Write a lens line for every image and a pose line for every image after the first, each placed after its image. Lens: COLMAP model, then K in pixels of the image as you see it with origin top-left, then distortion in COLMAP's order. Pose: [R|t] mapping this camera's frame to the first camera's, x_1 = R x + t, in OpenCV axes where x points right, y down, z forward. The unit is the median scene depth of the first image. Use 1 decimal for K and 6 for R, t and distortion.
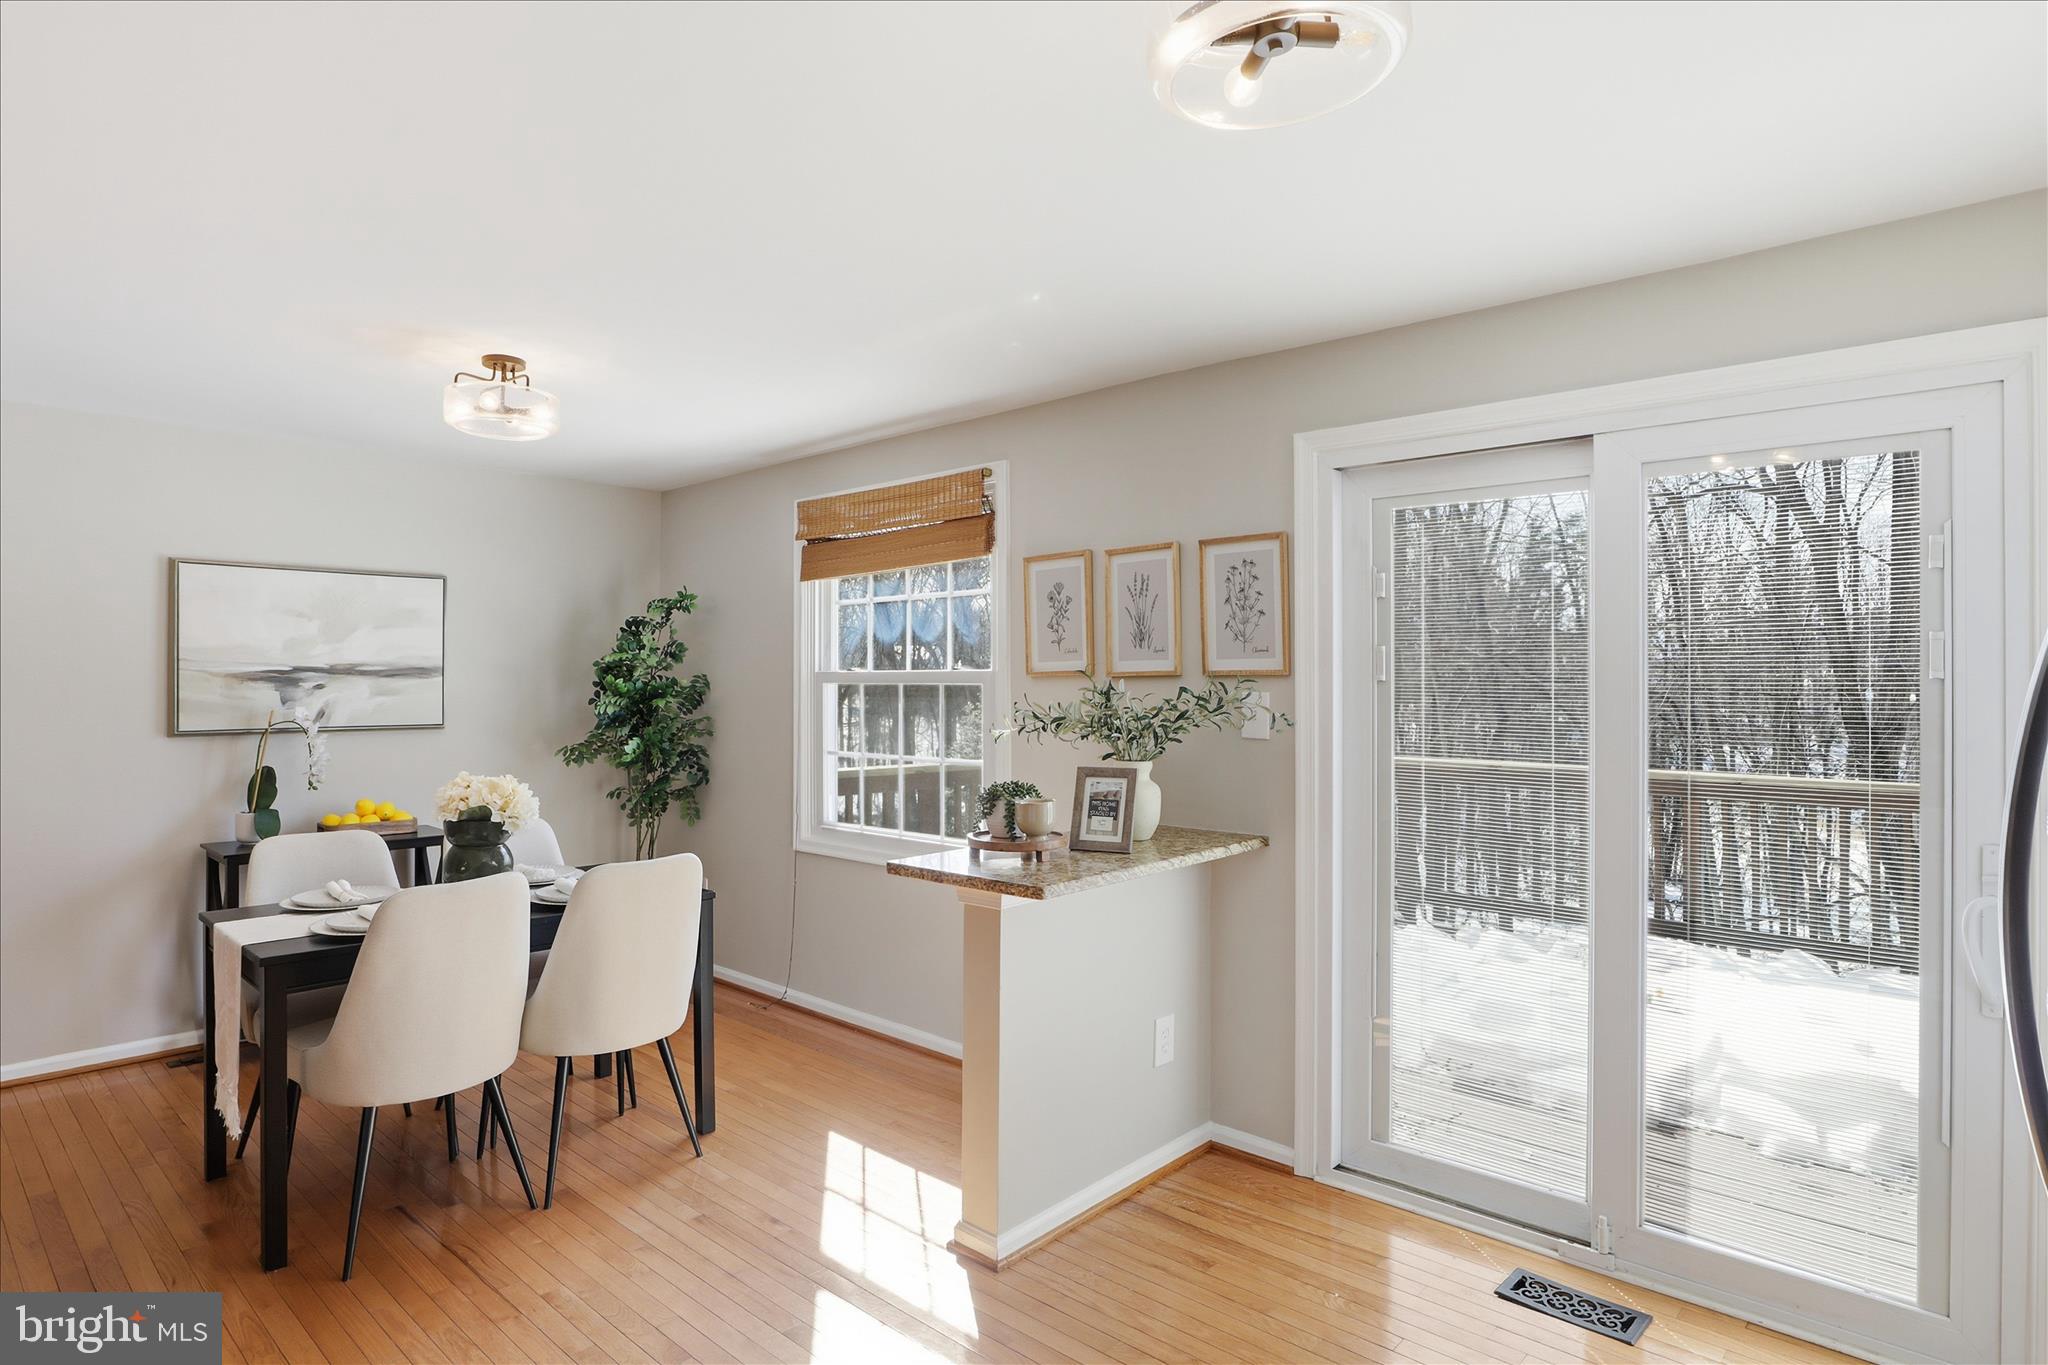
lens RADIAL K [[1108.3, 0, 1061.4], [0, 1108.3, 677.7], [0, 0, 1]] dist [-0.031117, 0.010209]
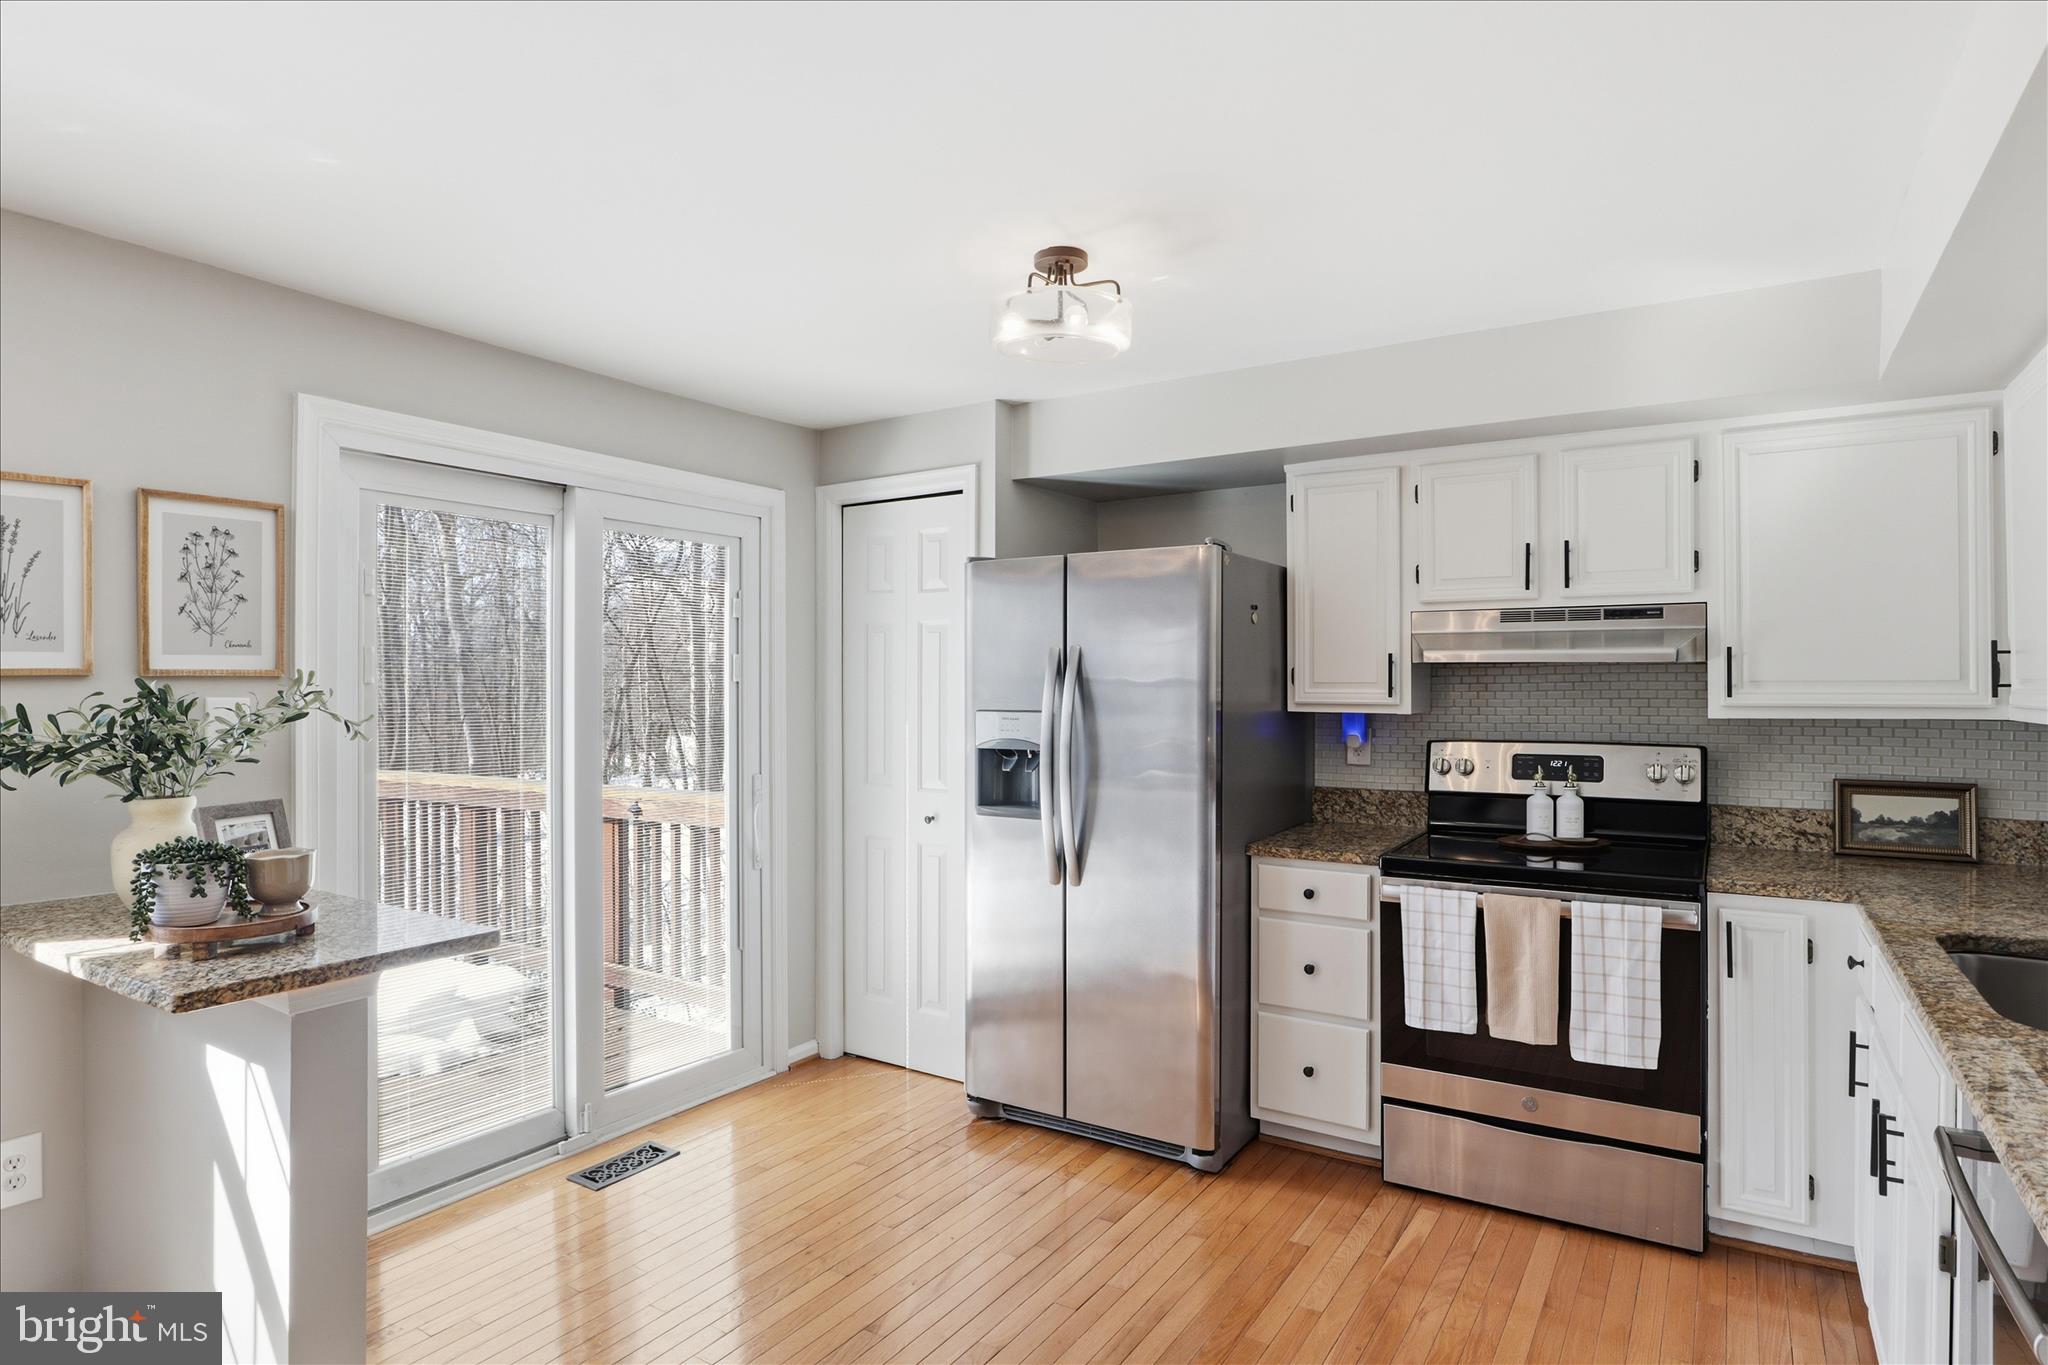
lens RADIAL K [[1108.3, 0, 1029.8], [0, 1108.3, 683.3], [0, 0, 1]] dist [-0.031117, 0.010209]
pose [[-0.156778, -0.001500, 0.987633, -0.556841], [-0.001598, 0.999998, 0.001265, 0.000648], [-0.987633, -0.001380, -0.156780, 0.454956]]
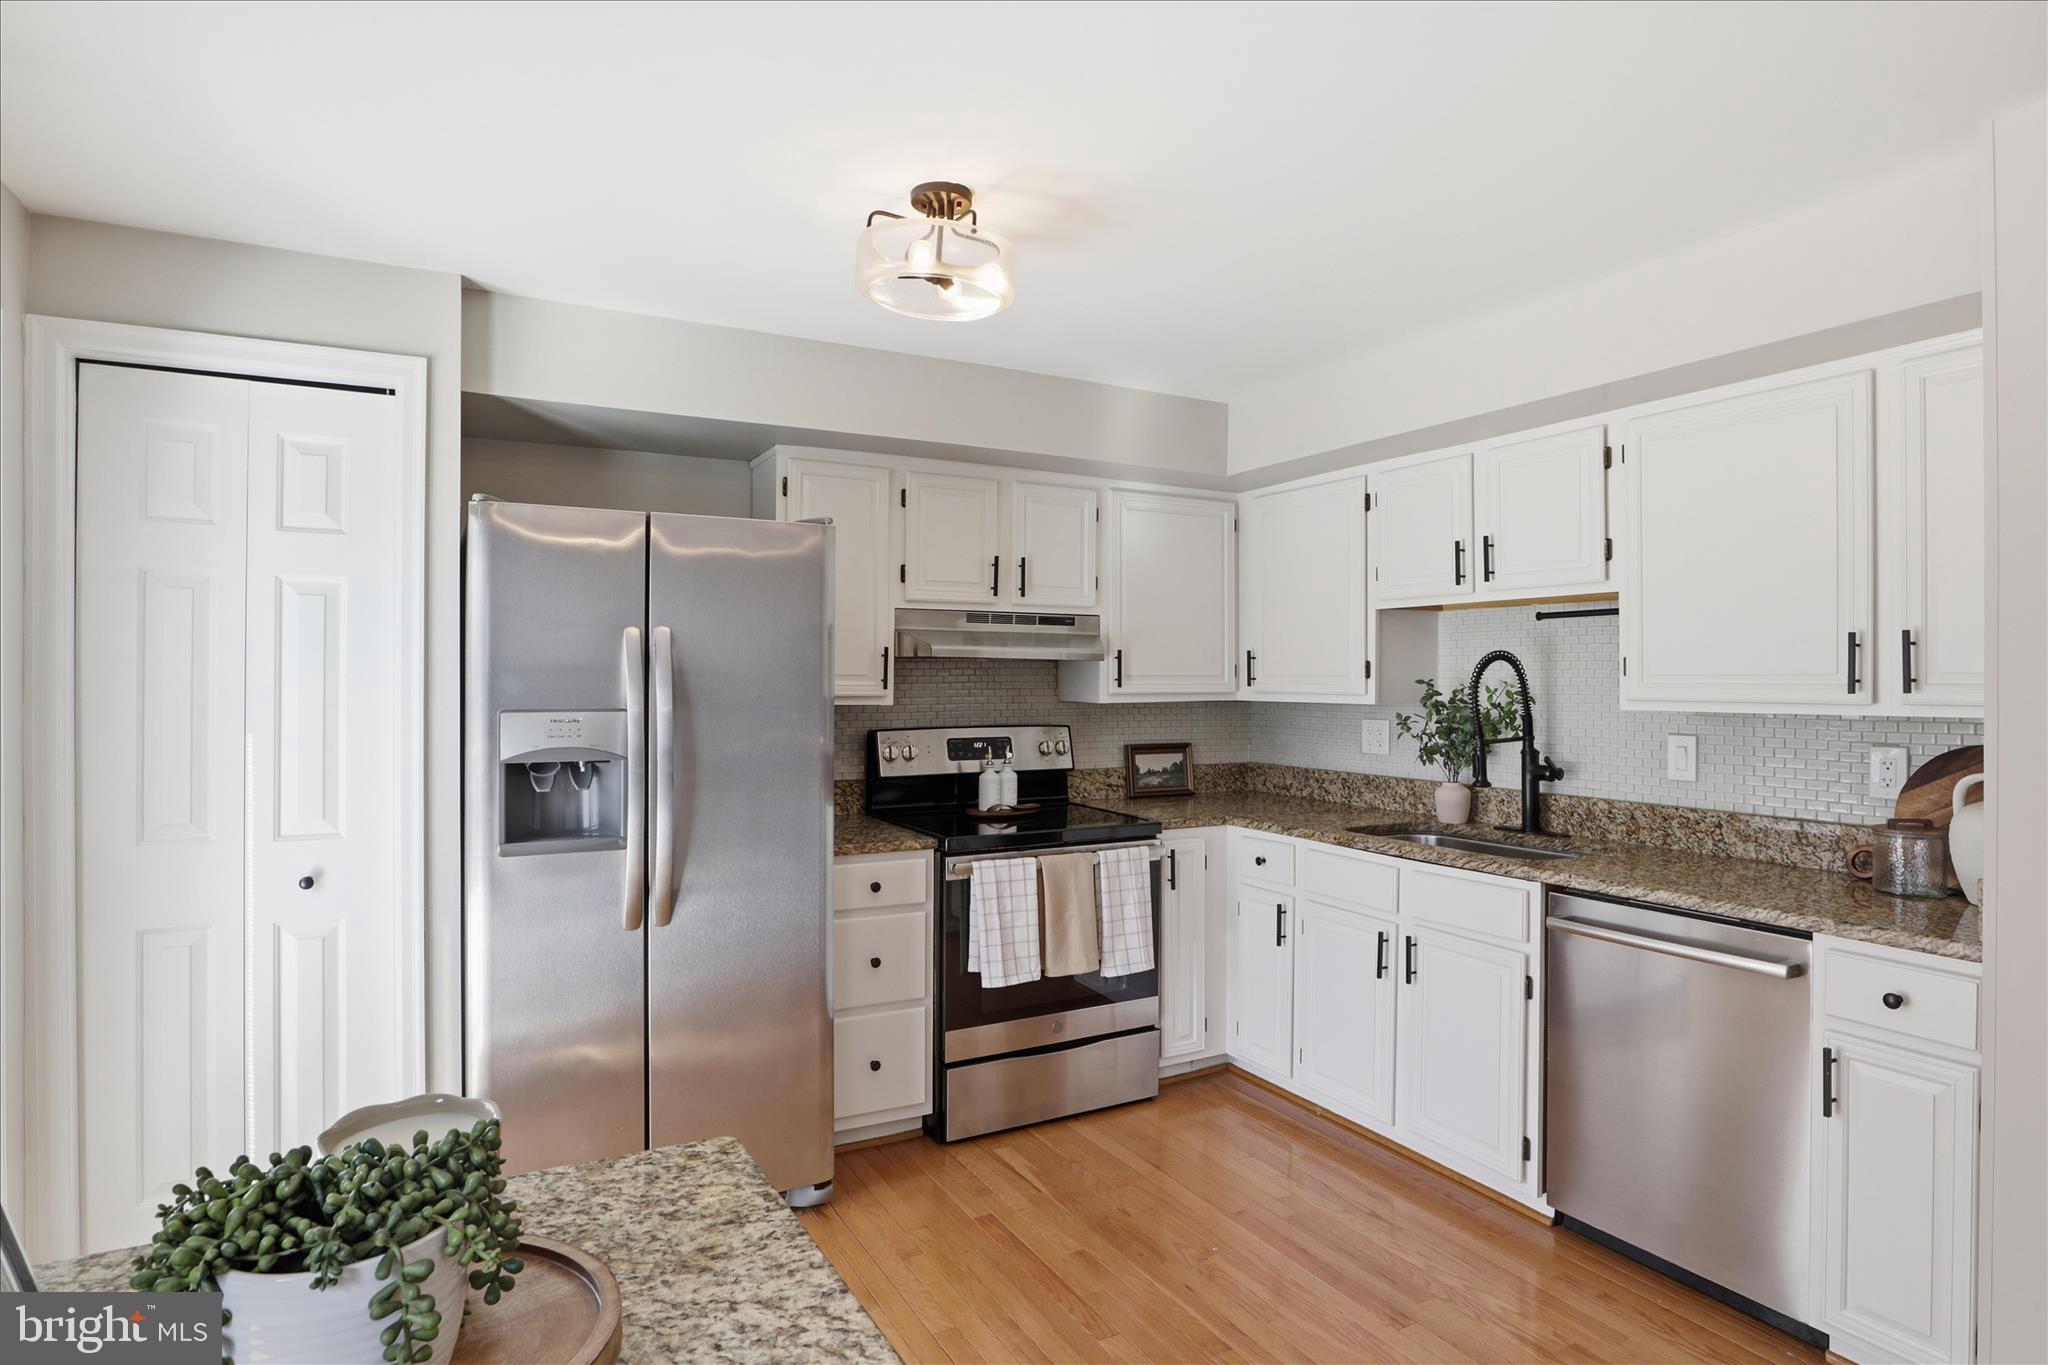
lens RADIAL K [[1108.3, 0, 1035.9], [0, 1108.3, 675.8], [0, 0, 1]] dist [-0.031117, 0.010209]
pose [[-0.941370, -0.002239, 0.337369, -0.190400], [-0.004441, 0.999974, -0.005757, 0.005587], [-0.337347, -0.006918, -0.941355, 0.828273]]
